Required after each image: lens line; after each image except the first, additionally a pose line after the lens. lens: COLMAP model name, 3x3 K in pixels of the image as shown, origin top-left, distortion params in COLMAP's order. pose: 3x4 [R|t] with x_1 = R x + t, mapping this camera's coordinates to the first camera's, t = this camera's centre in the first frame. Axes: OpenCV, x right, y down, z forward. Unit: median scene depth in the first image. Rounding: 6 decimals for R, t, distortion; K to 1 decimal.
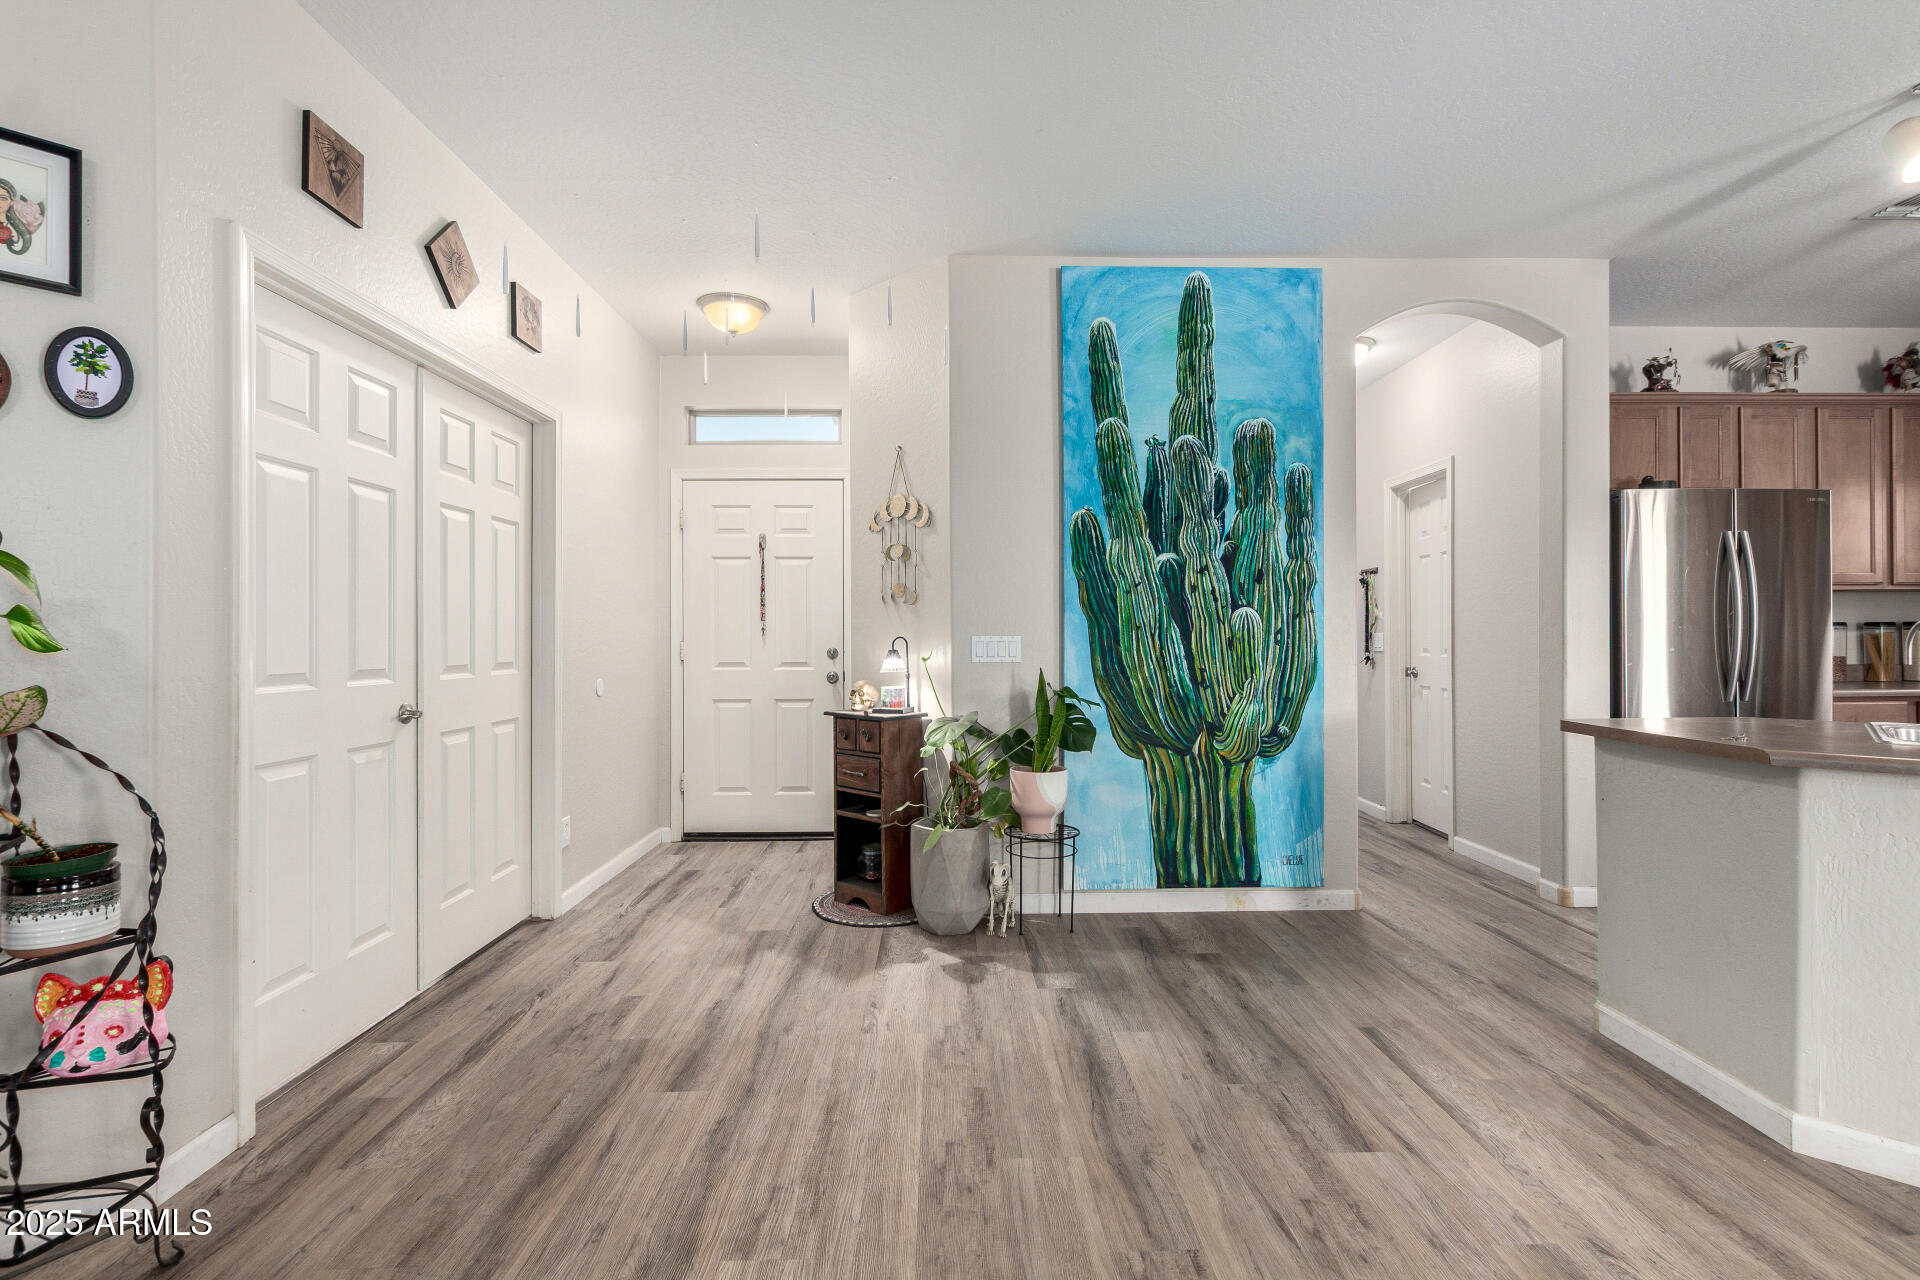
lens RADIAL K [[872.6, 0, 962.8], [0, 872.6, 638.5], [0, 0, 1]] dist [0.006836, -0.002672]
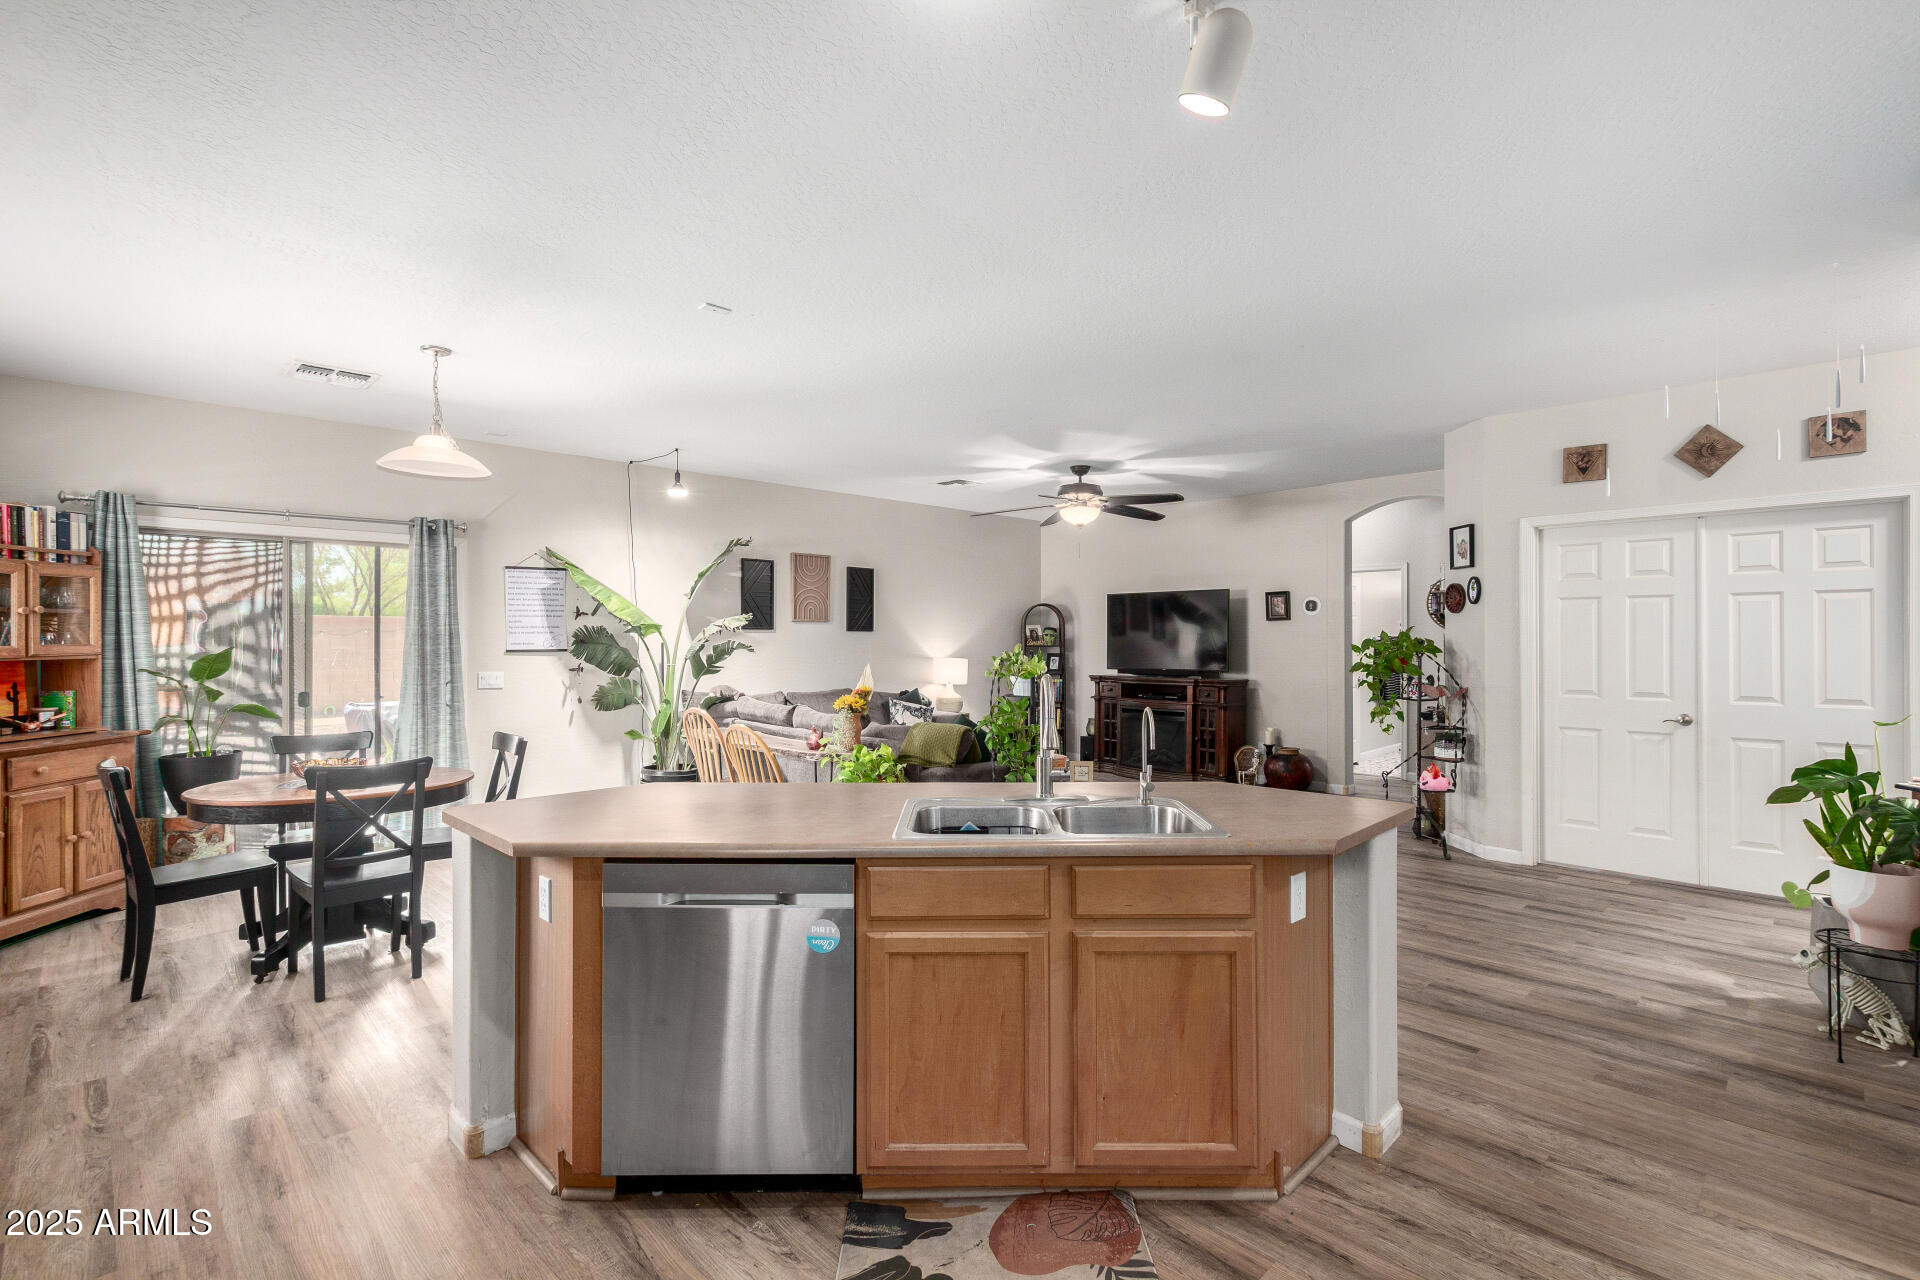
lens RADIAL K [[872.6, 0, 969.9], [0, 872.6, 633.0], [0, 0, 1]] dist [0.006836, -0.002672]
pose [[-0.725939, 0.001666, -0.687757, 1.223552], [0.004844, 0.999985, -0.002692, -0.069272], [0.687742, -0.005286, -0.725936, 0.978081]]
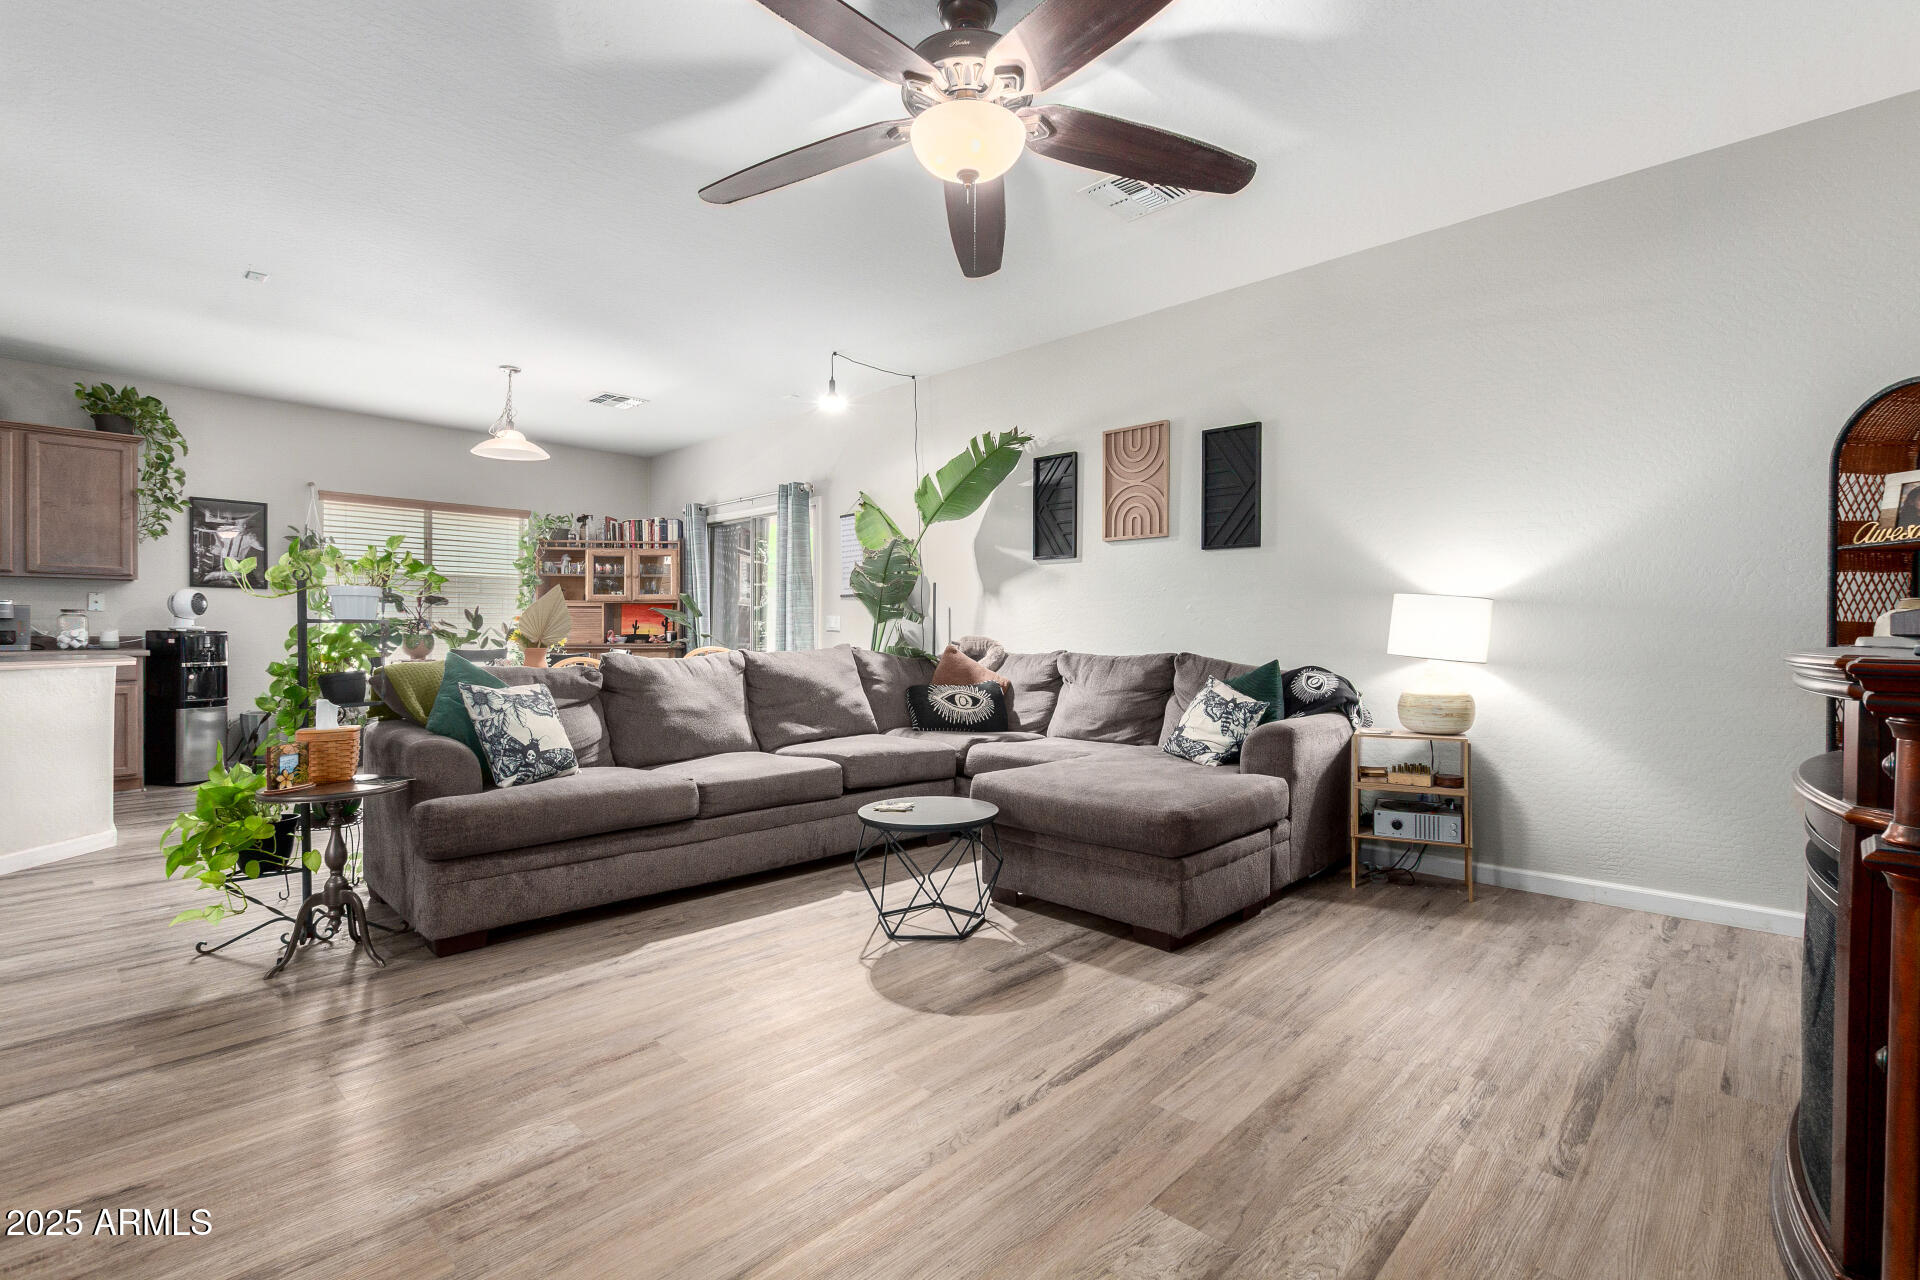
lens RADIAL K [[872.6, 0, 965.7], [0, 872.6, 641.5], [0, 0, 1]] dist [0.006836, -0.002672]
pose [[-0.709397, -0.003780, 0.704799, -0.748575], [0.001854, 0.999972, 0.007230, 0.038968], [-0.704807, 0.006435, -0.709370, 0.220888]]
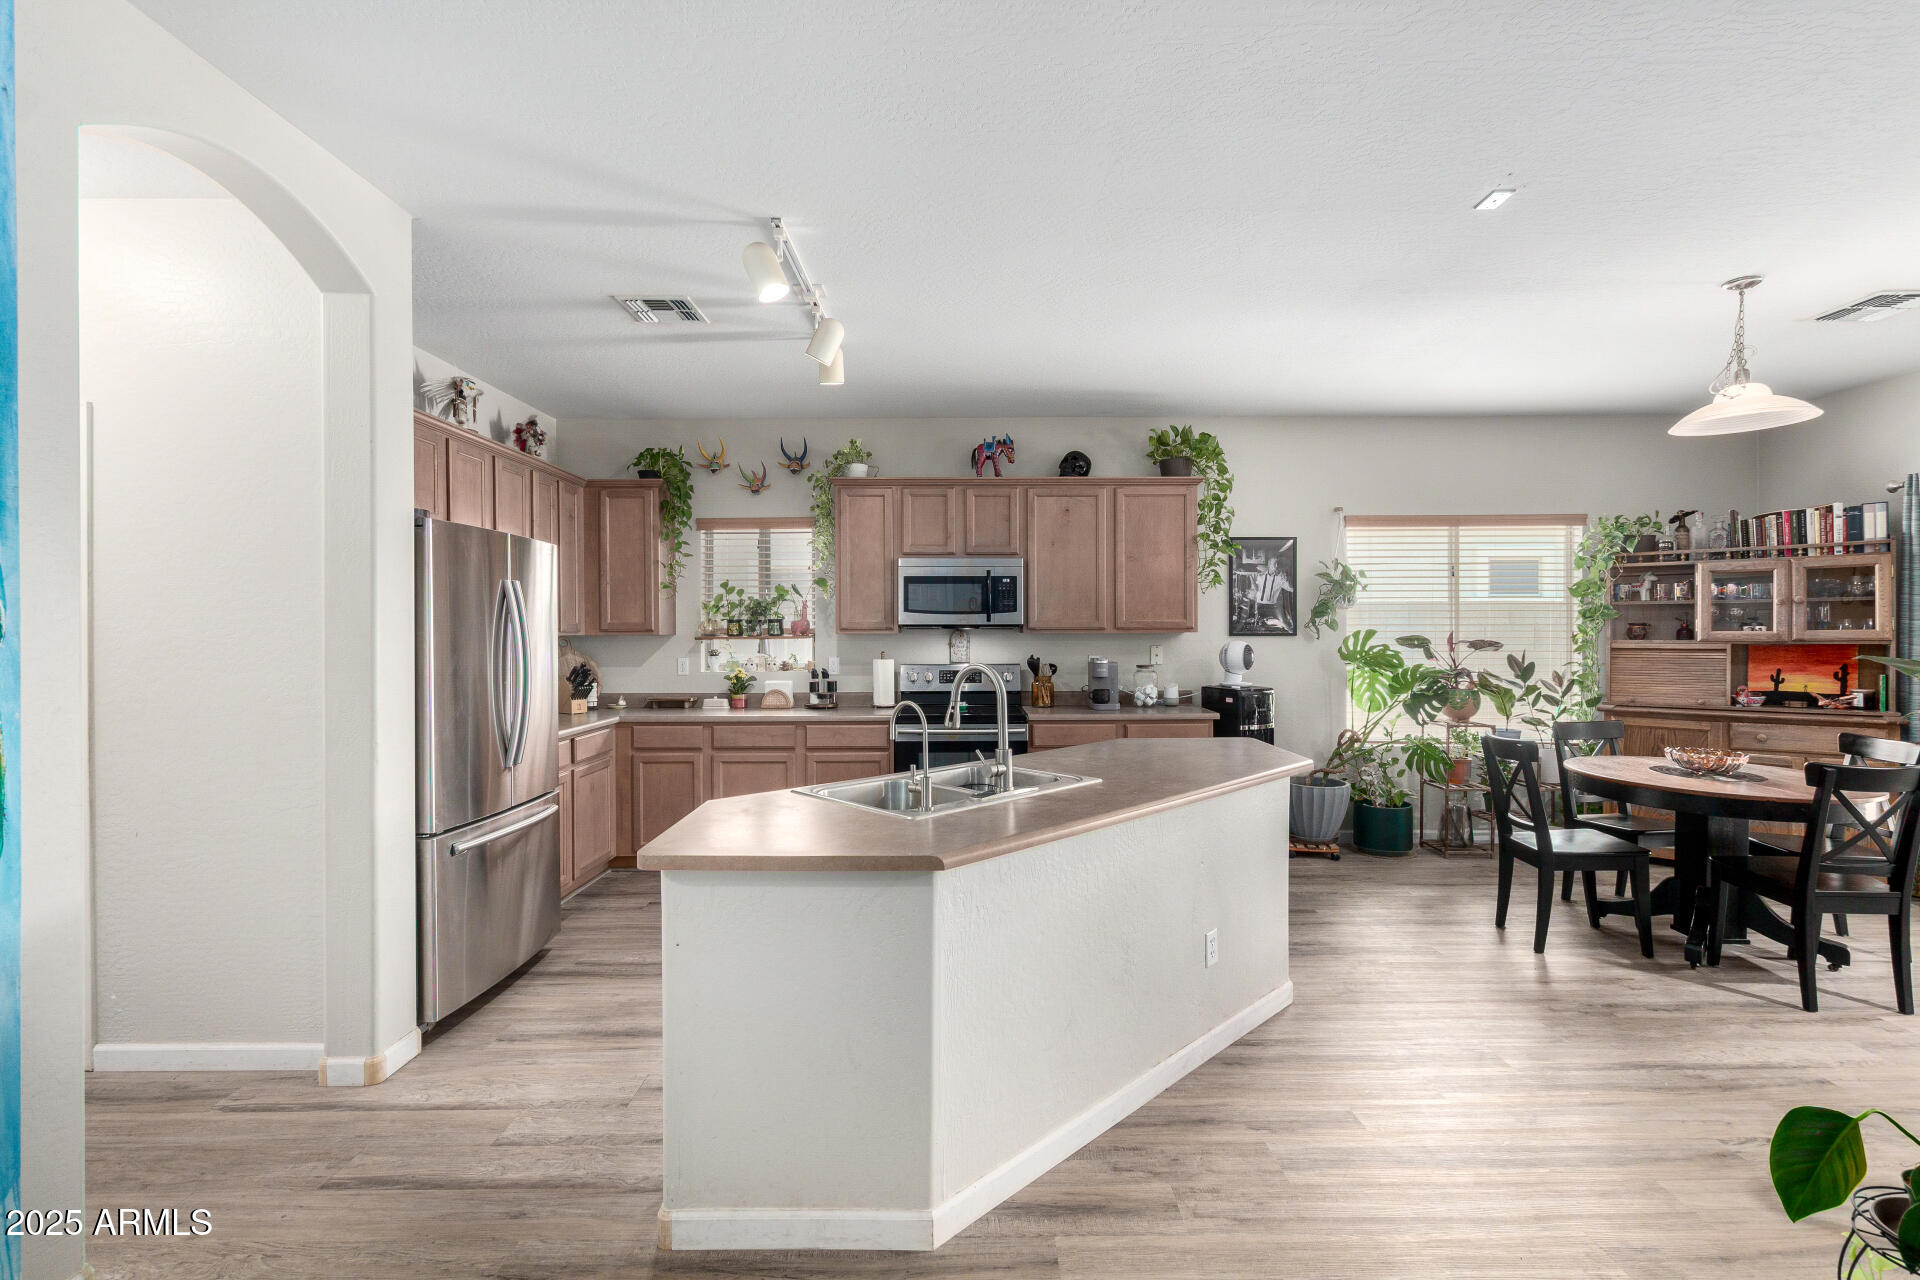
lens RADIAL K [[872.6, 0, 968.9], [0, 872.6, 633.7], [0, 0, 1]] dist [0.006836, -0.002672]
pose [[0.018783, 0.002264, 0.999821, -0.026833], [0.006148, 0.999978, -0.002380, -0.061948], [-0.999805, 0.006192, 0.018768, 0.508098]]
